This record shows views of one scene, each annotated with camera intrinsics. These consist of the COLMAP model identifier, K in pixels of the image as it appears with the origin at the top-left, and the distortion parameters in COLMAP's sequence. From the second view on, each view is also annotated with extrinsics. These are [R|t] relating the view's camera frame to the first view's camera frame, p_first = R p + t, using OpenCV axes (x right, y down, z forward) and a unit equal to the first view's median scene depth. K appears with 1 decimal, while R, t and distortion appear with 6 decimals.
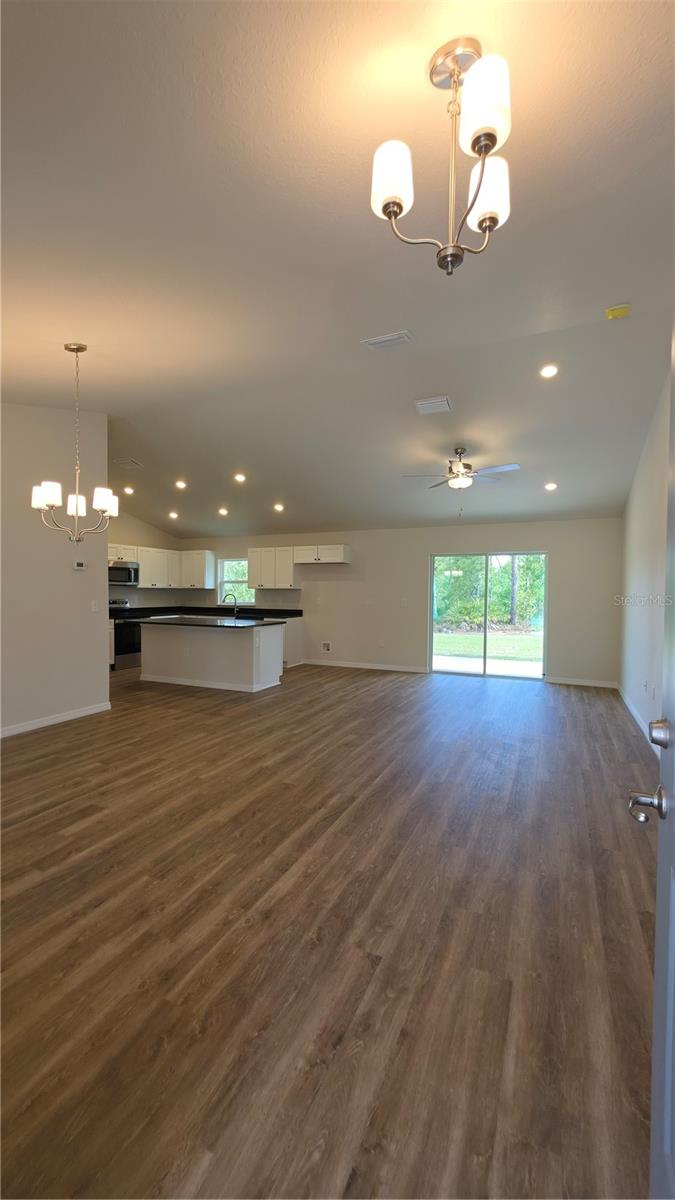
lens RADIAL K [[485.5, 0, 335.8], [0, 485.5, 605.0], [0, 0, 1]] dist [-0.001551, 0.001766]
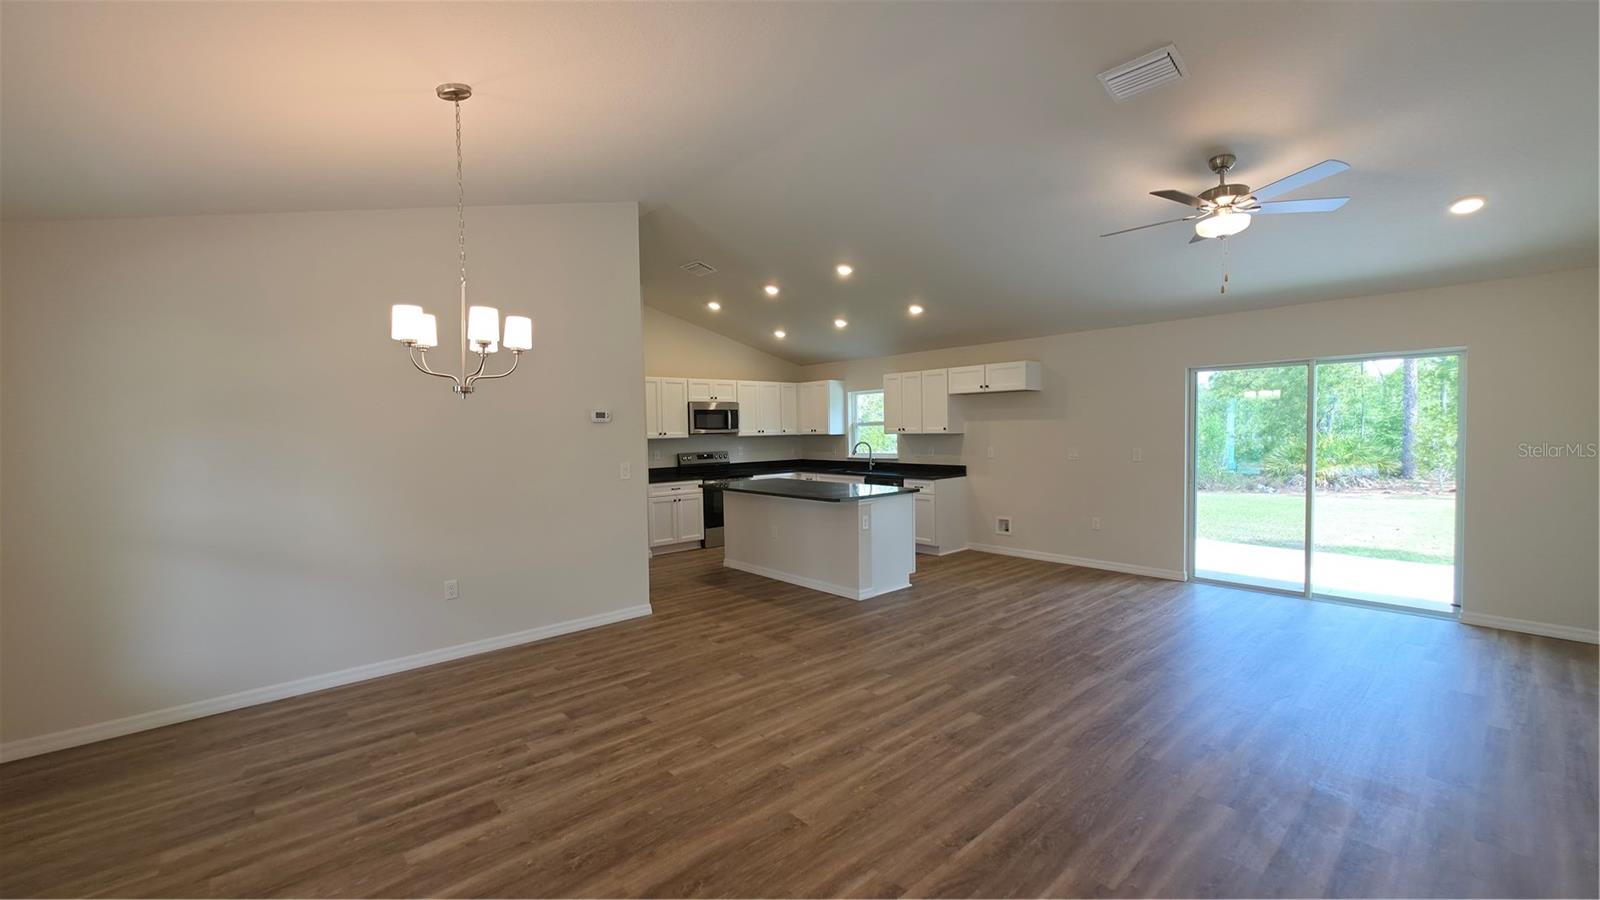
lens RADIAL K [[647.3, 0, 804.1], [0, 647.3, 451.1], [0, 0, 1]] dist [-0.001551, 0.001766]
pose [[0.917816, -0.009027, -0.396902, 0.162297], [0.012707, 0.999897, 0.006643, -0.038107], [0.396802, -0.011141, 0.917837, 0.281173]]
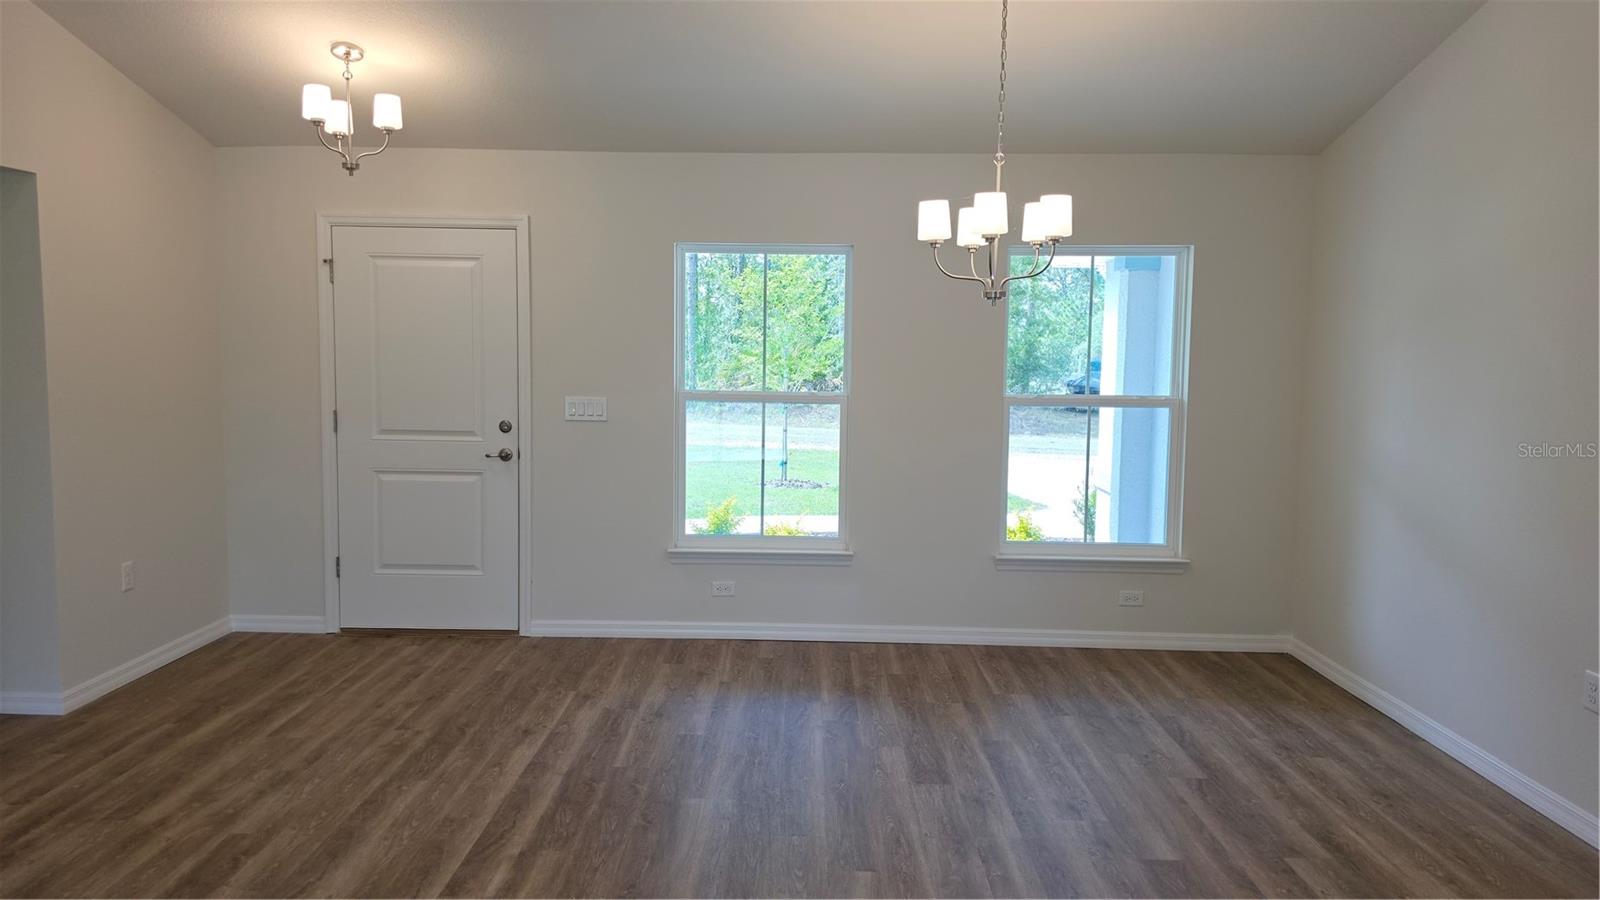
lens RADIAL K [[1123.0, 0, 803.4], [0, 1123.0, 442.7], [0, 0, 1]] dist [0.044285, -0.043714]
pose [[-0.916432, 0.014423, -0.399931, 0.108628], [-0.032104, 0.993480, 0.109396, -0.074830], [0.398901, 0.113093, -0.909993, 1.497279]]
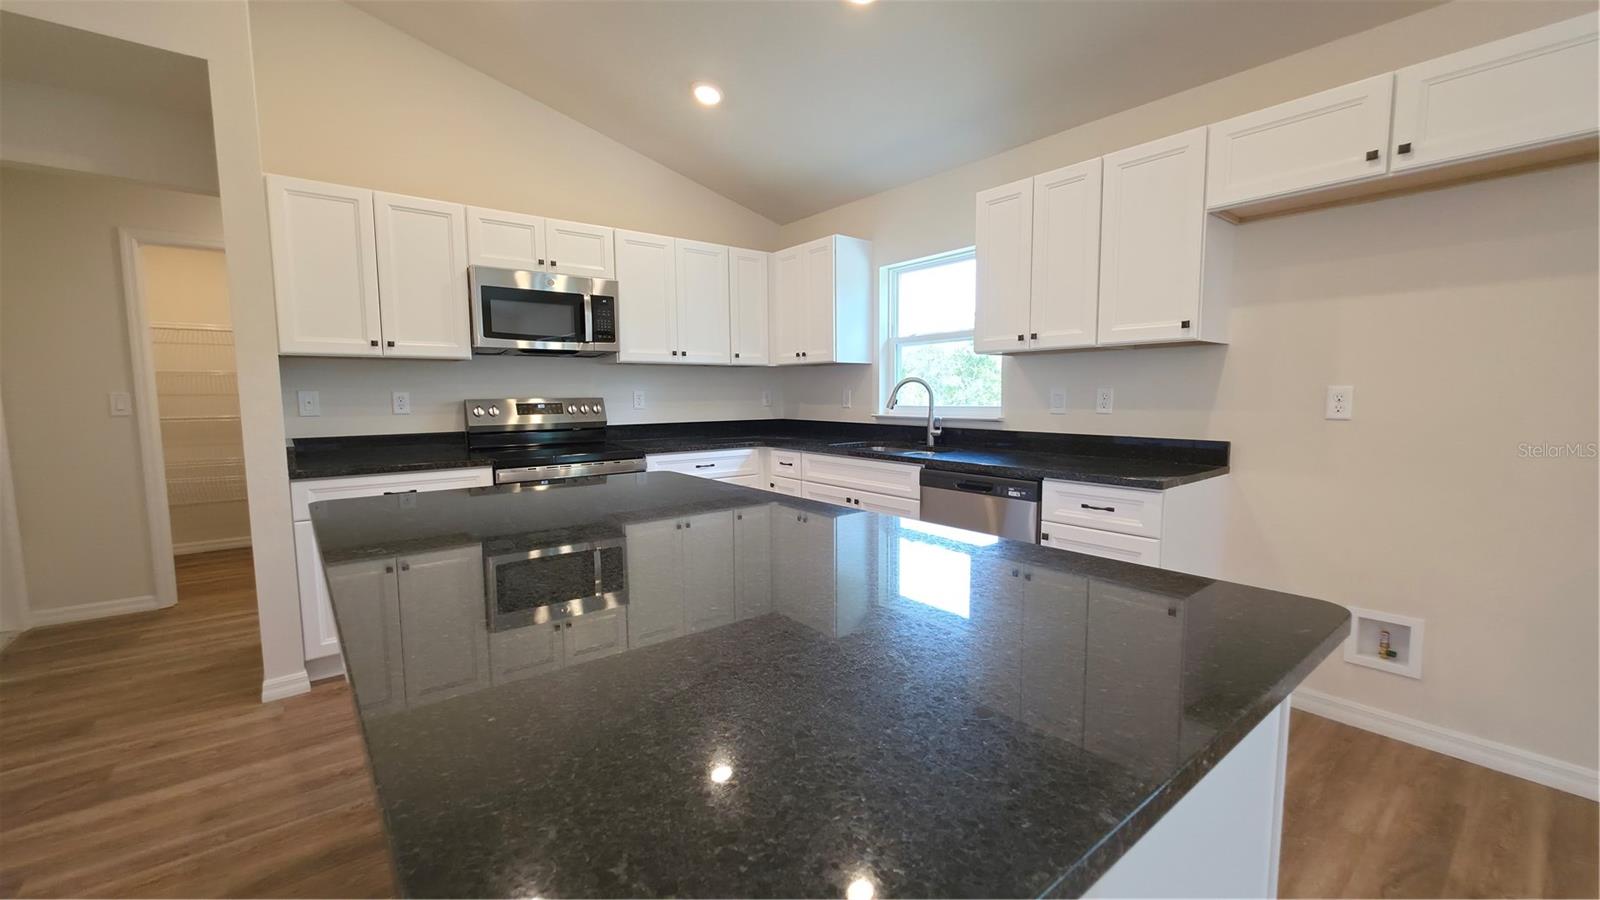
lens RADIAL K [[647.3, 0, 800.1], [0, 647.3, 448.3], [0, 0, 1]] dist [-0.001551, 0.001766]
pose [[0.895748, 0.026784, -0.443755, -0.243277], [-0.000684, 0.998265, 0.058873, -0.008514], [0.444562, -0.052432, 0.894212, 1.432646]]
